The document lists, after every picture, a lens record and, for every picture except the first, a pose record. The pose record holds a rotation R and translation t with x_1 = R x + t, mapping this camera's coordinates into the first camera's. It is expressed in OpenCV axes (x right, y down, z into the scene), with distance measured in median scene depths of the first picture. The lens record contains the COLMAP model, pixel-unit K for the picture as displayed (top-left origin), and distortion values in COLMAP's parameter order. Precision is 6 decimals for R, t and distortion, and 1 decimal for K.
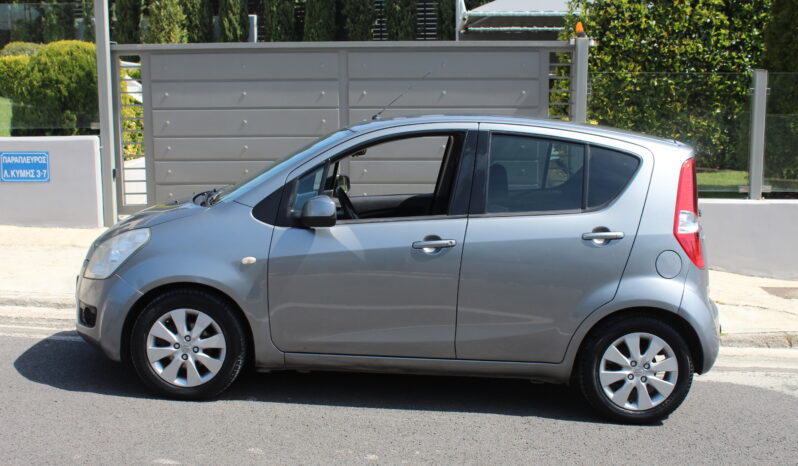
lens RADIAL K [[1020.5, 0, 398.0], [0, 1020.5, 233.3], [0, 0, 1]] dist [-0.040553, 0.000000]
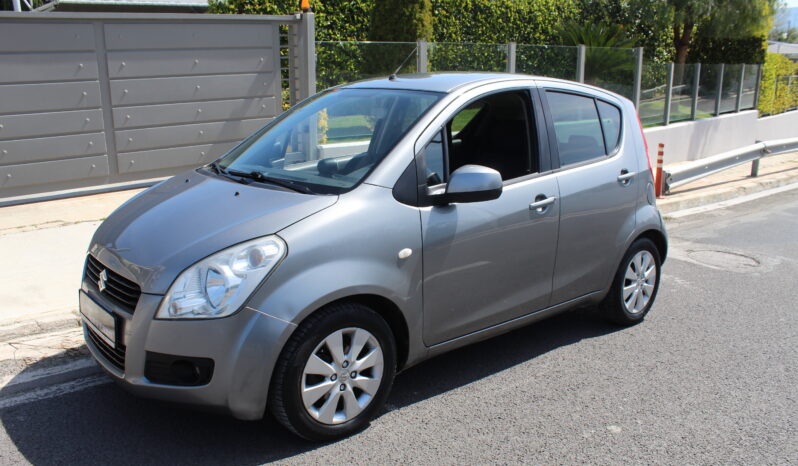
lens RADIAL K [[667.8, 0, 398.7], [0, 667.8, 234.8], [0, 0, 1]] dist [-0.153139, 0.124632]
pose [[0.771685, -0.170639, 0.612686, -0.465685], [0.100104, 0.983916, 0.147948, -0.067321], [-0.628077, -0.052837, 0.776355, 0.567562]]
